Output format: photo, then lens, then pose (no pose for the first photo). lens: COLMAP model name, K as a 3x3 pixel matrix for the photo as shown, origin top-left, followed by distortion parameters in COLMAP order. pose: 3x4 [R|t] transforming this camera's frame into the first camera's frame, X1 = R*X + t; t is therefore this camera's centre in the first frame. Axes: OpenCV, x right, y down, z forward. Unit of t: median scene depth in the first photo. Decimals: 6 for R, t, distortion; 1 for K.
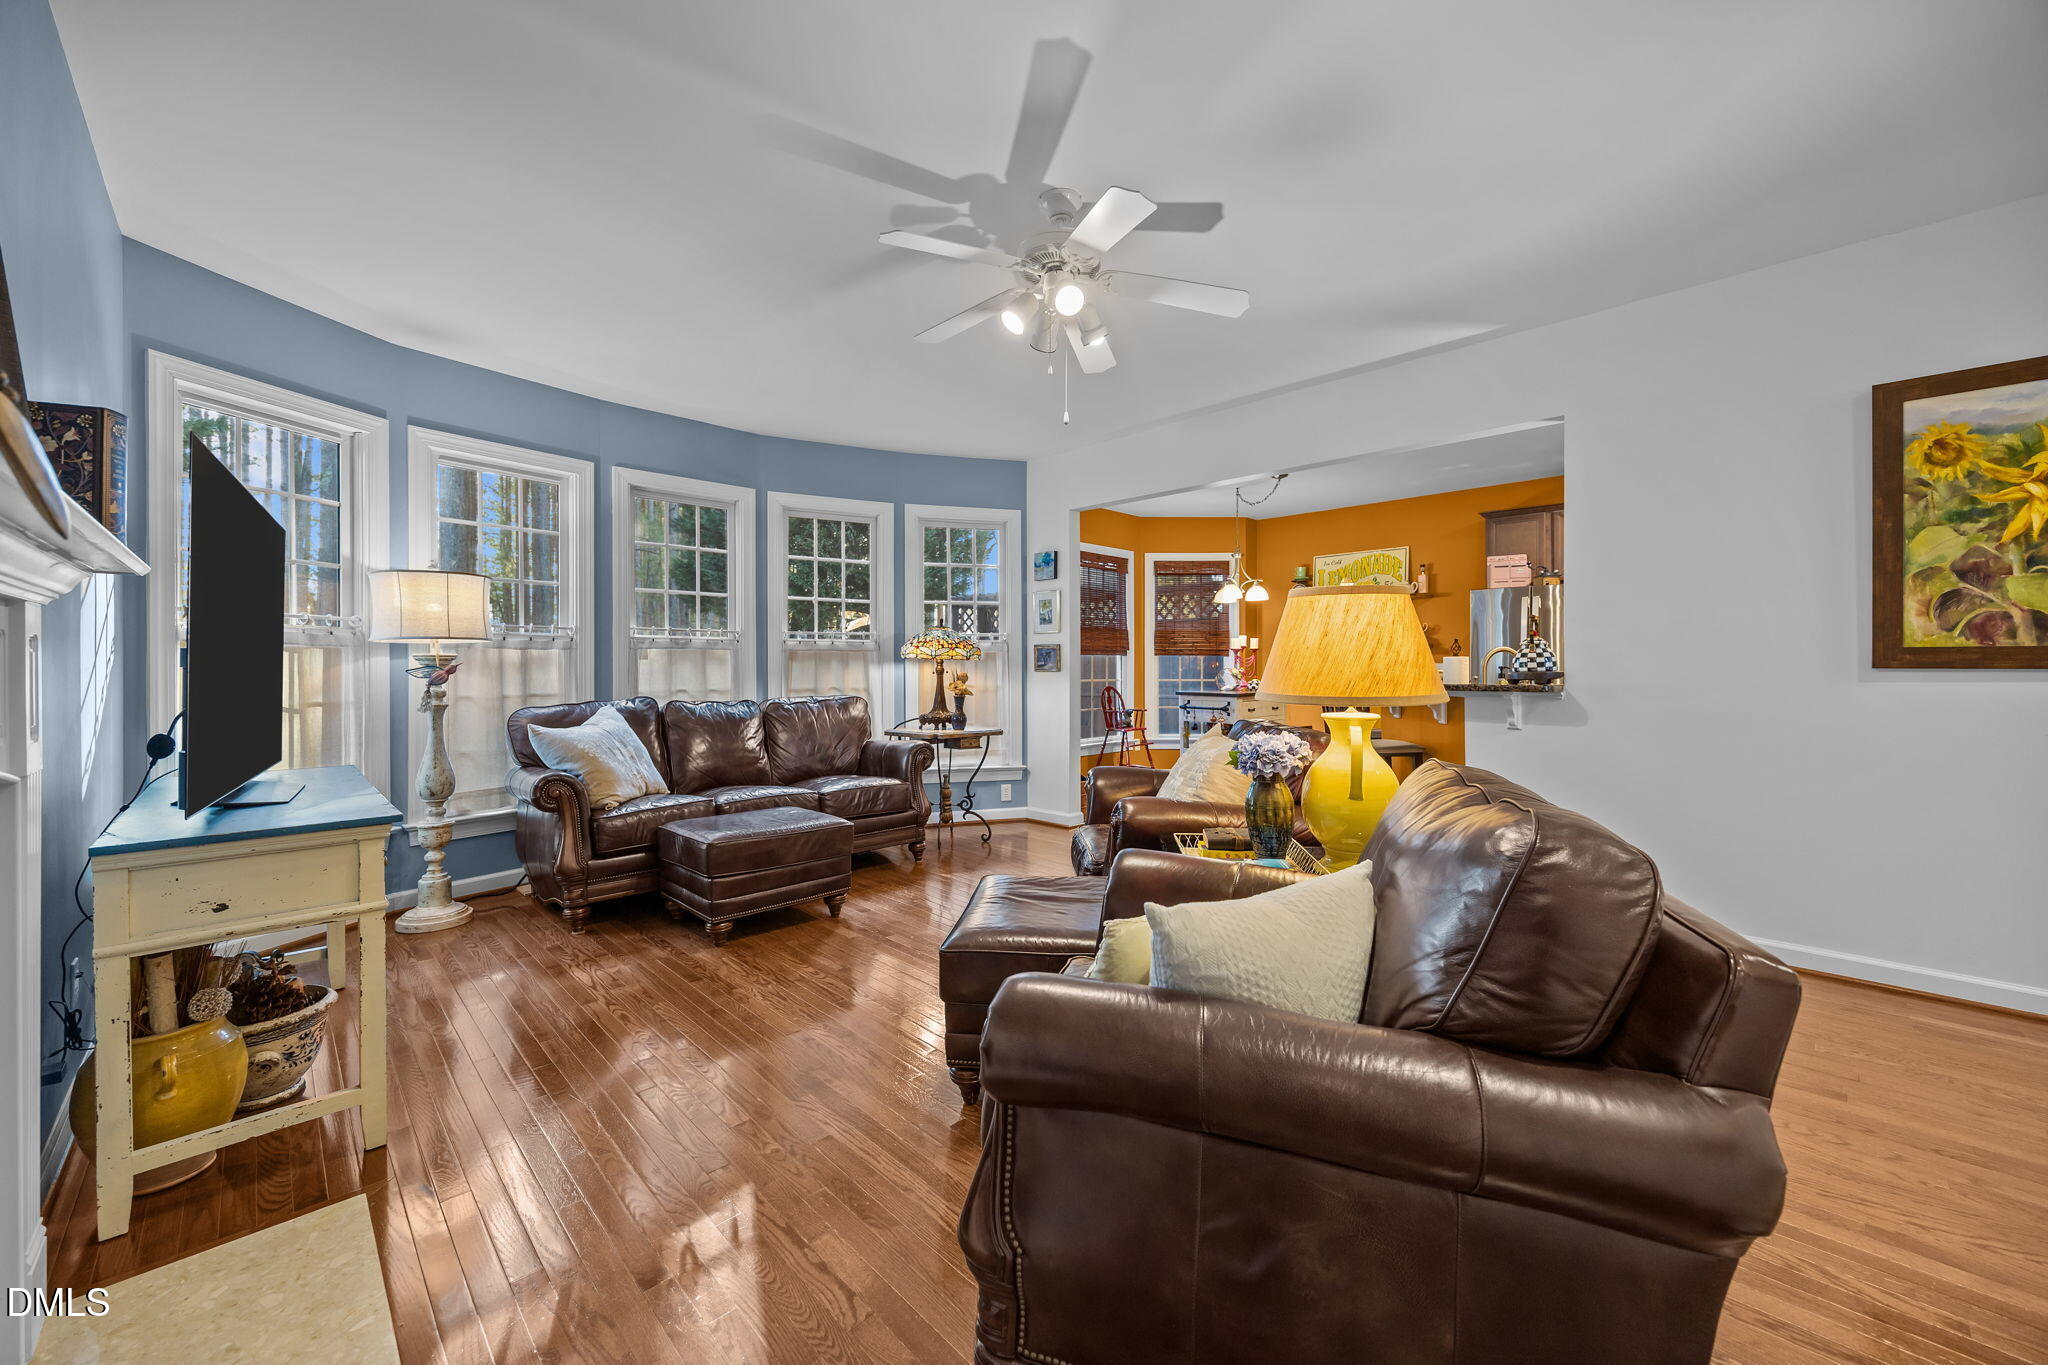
lens RADIAL K [[790.9, 0, 1023.3], [0, 790.9, 676.4], [0, 0, 1]] dist [0.002003, 0.000086]
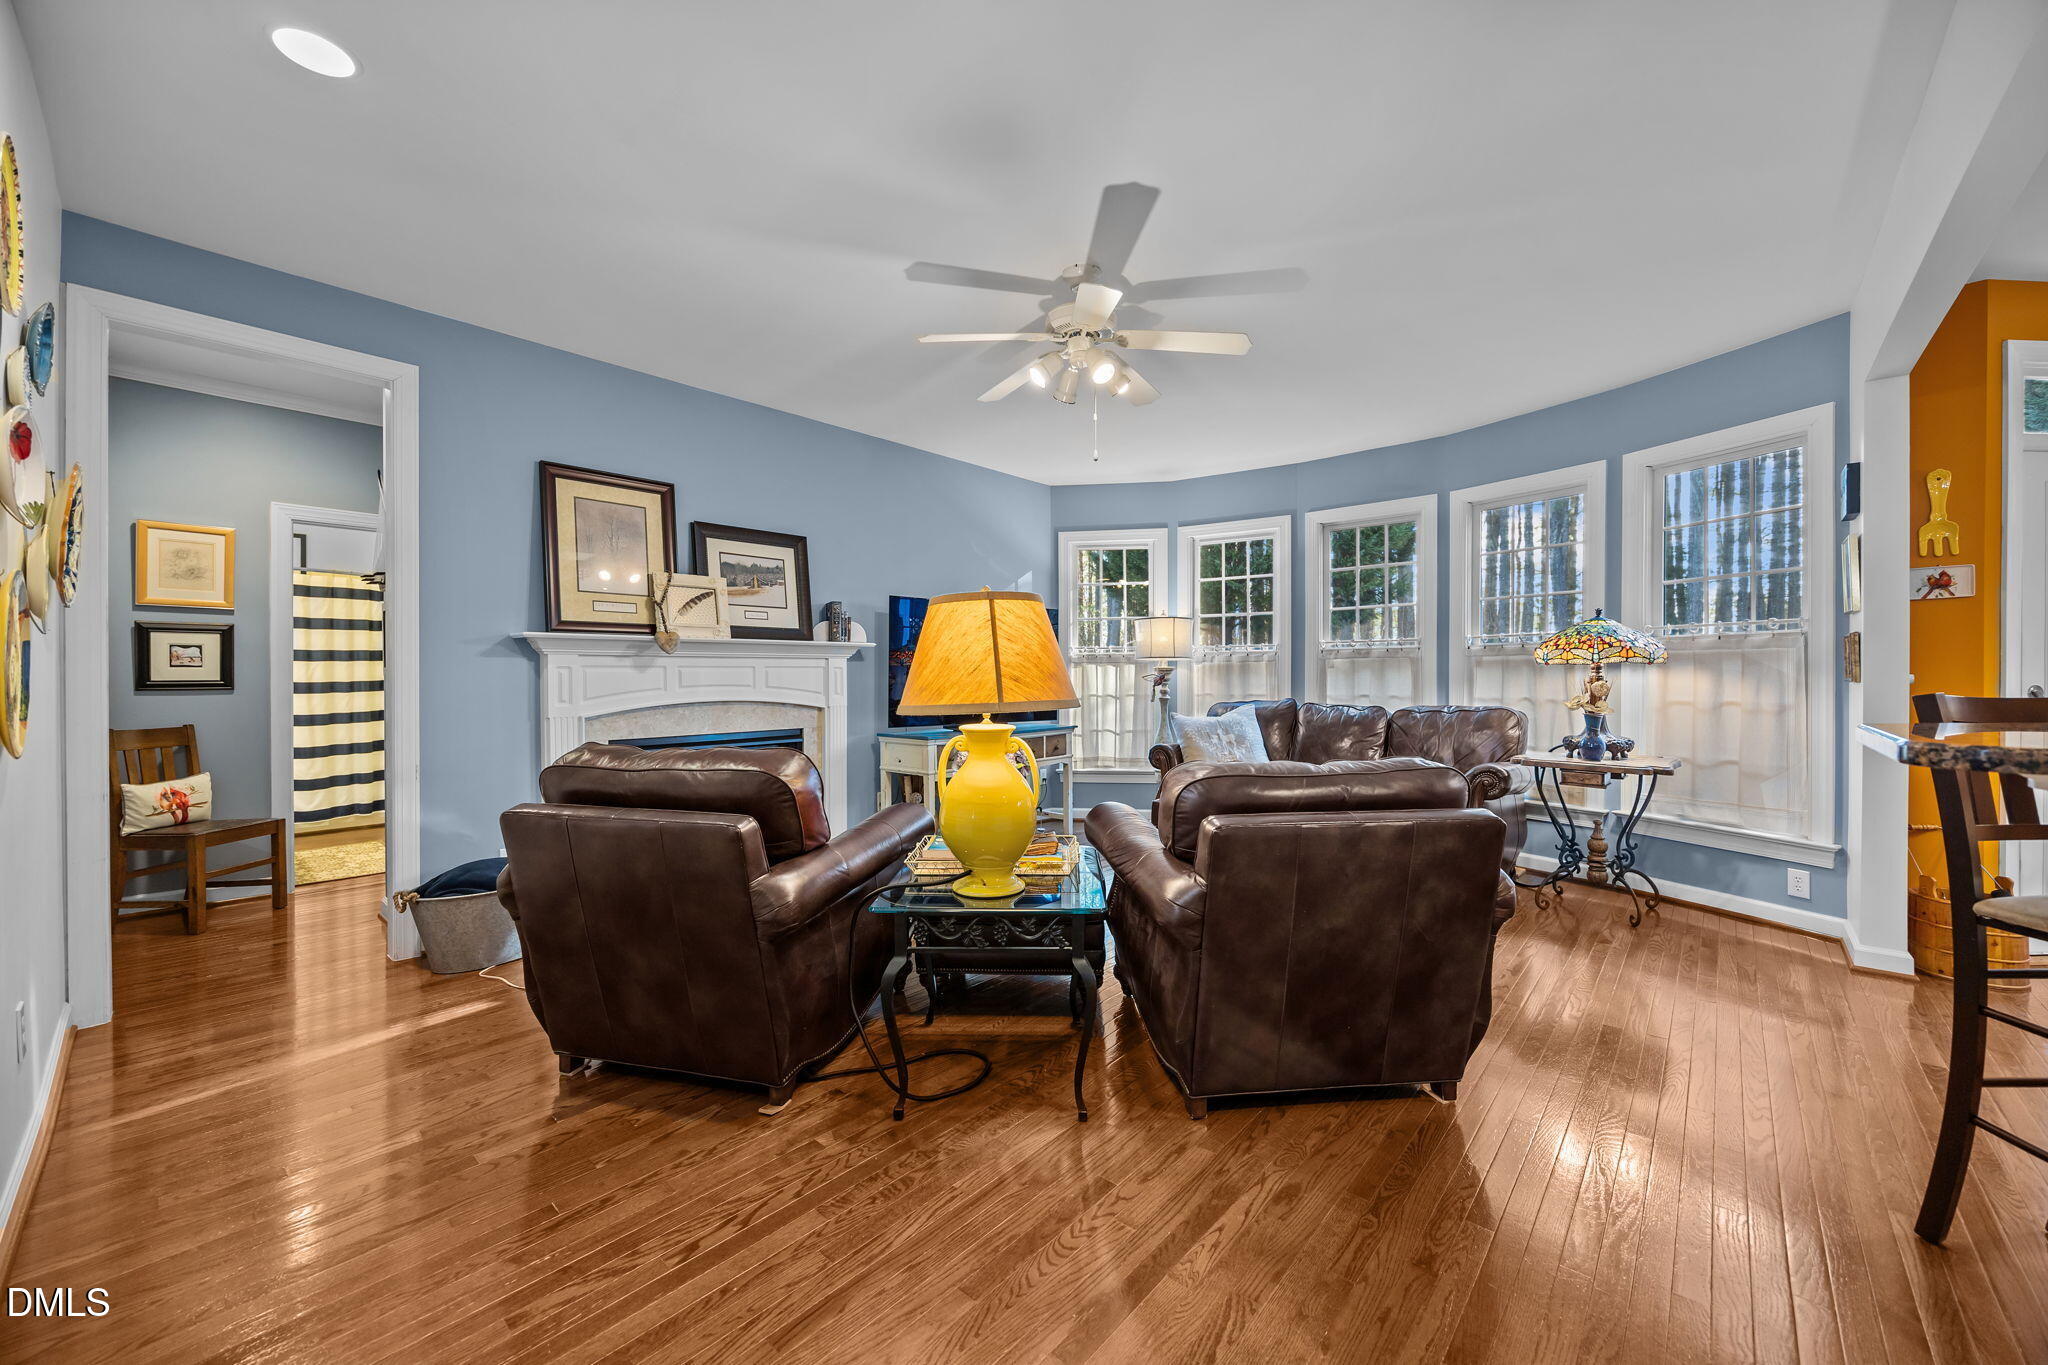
lens RADIAL K [[790.9, 0, 1023.3], [0, 790.9, 676.4], [0, 0, 1]] dist [0.002003, 0.000086]
pose [[0.079840, -0.005128, -0.996795, 0.757672], [-0.016318, 0.999846, -0.006451, 0.006238], [0.996674, 0.016781, 0.079744, 0.525363]]
